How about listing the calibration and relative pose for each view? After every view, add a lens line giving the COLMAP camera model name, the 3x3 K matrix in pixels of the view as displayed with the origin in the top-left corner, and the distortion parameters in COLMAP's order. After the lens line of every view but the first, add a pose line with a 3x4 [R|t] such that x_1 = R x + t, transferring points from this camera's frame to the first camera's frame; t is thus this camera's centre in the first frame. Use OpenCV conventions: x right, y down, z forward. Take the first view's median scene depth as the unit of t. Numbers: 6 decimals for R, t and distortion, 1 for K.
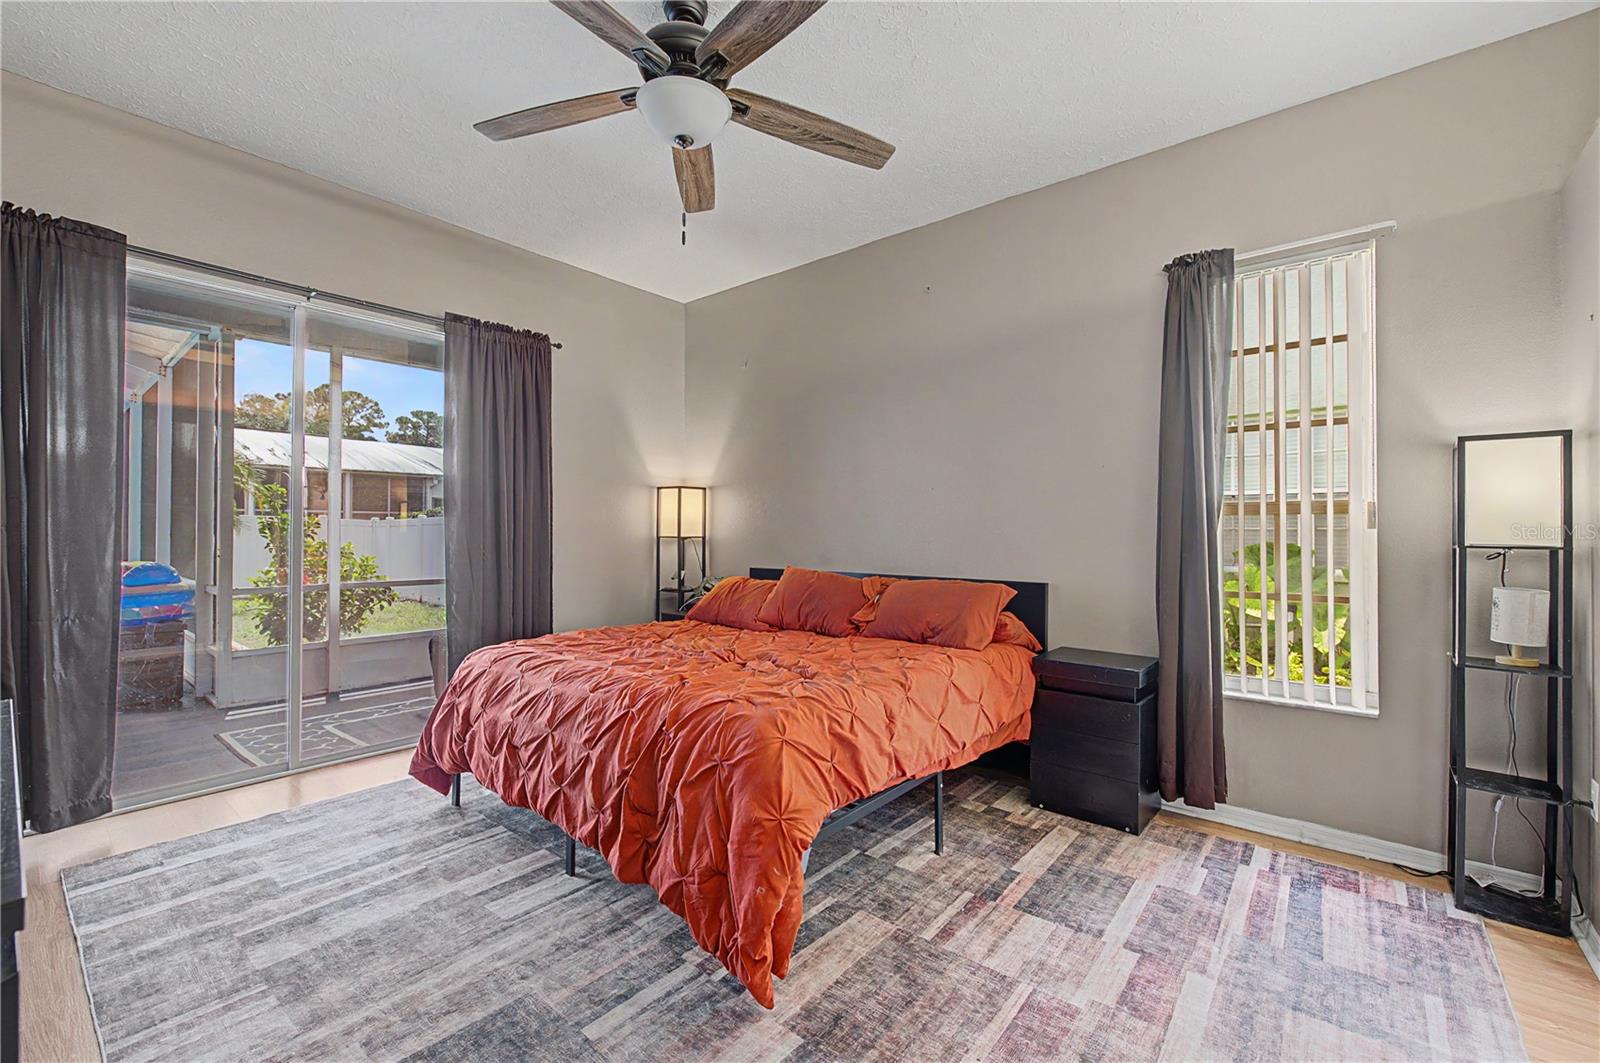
lens RADIAL K [[669.8, 0, 798.4], [0, 669.8, 525.9], [0, 0, 1]] dist [-0.000335, -0.001516]
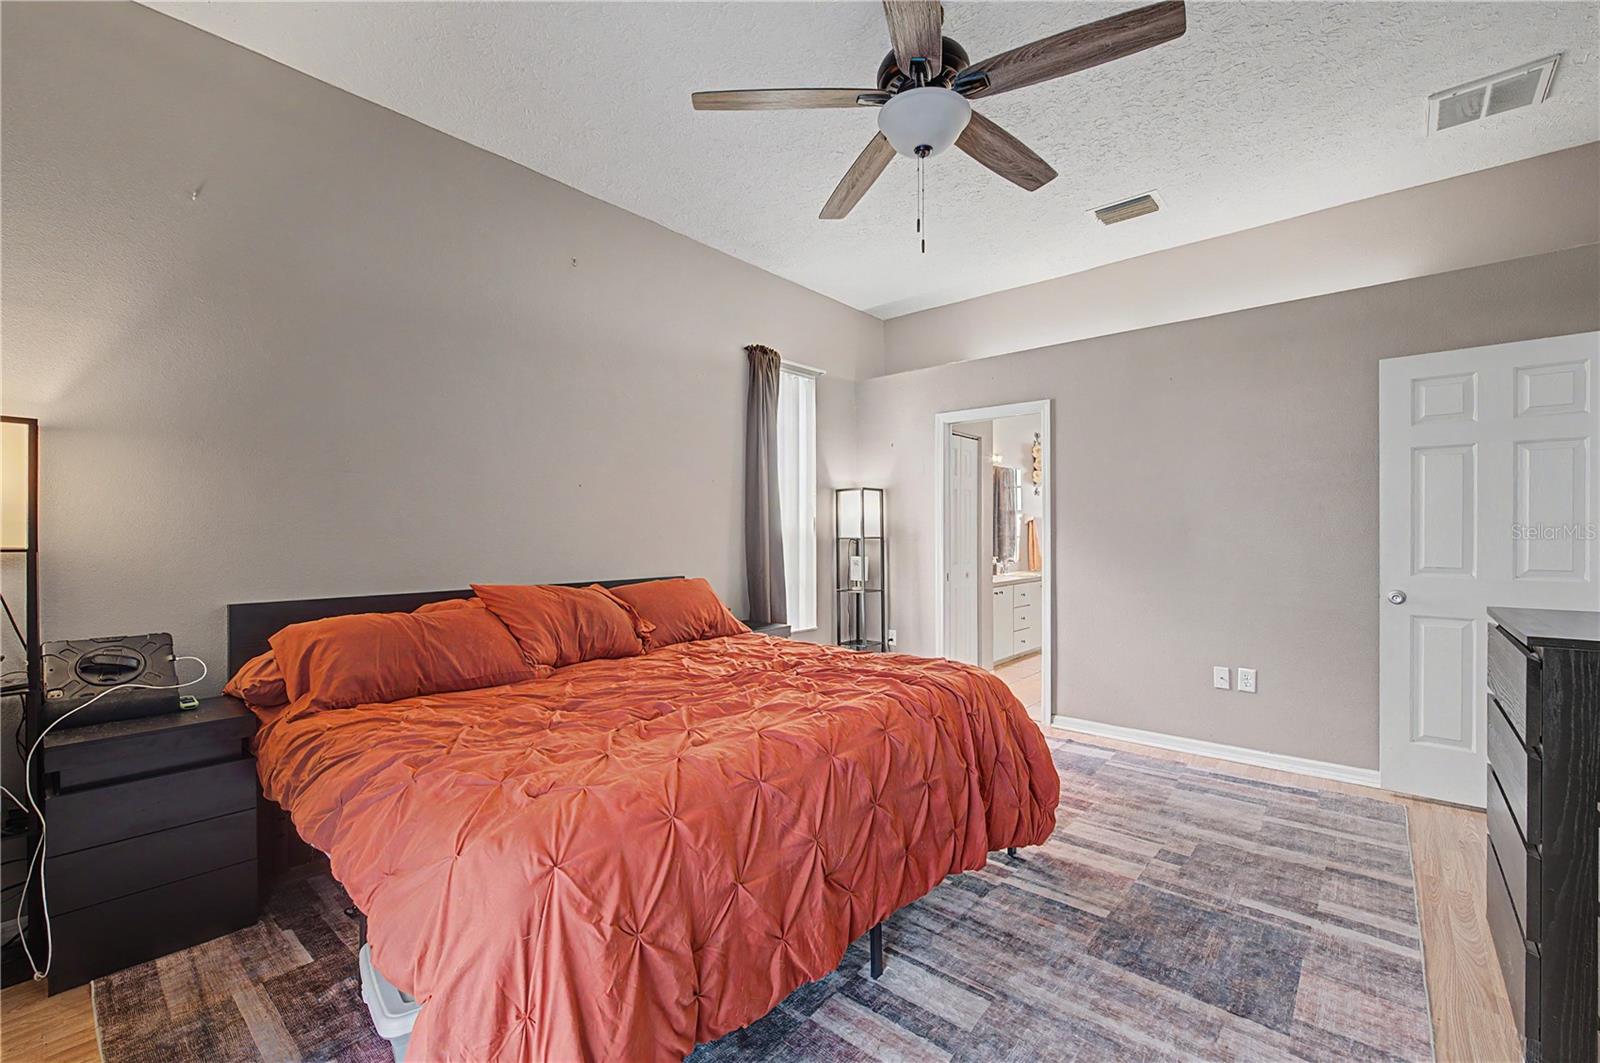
lens RADIAL K [[676.1, 0, 794.4], [0, 676.1, 538.7], [0, 0, 1]] dist [0.001156, -0.000210]
pose [[0.019417, -0.012500, 0.999733, -1.075314], [-0.001366, 0.999921, 0.012529, 0.006006], [-0.999811, -0.001609, 0.019398, 1.040273]]
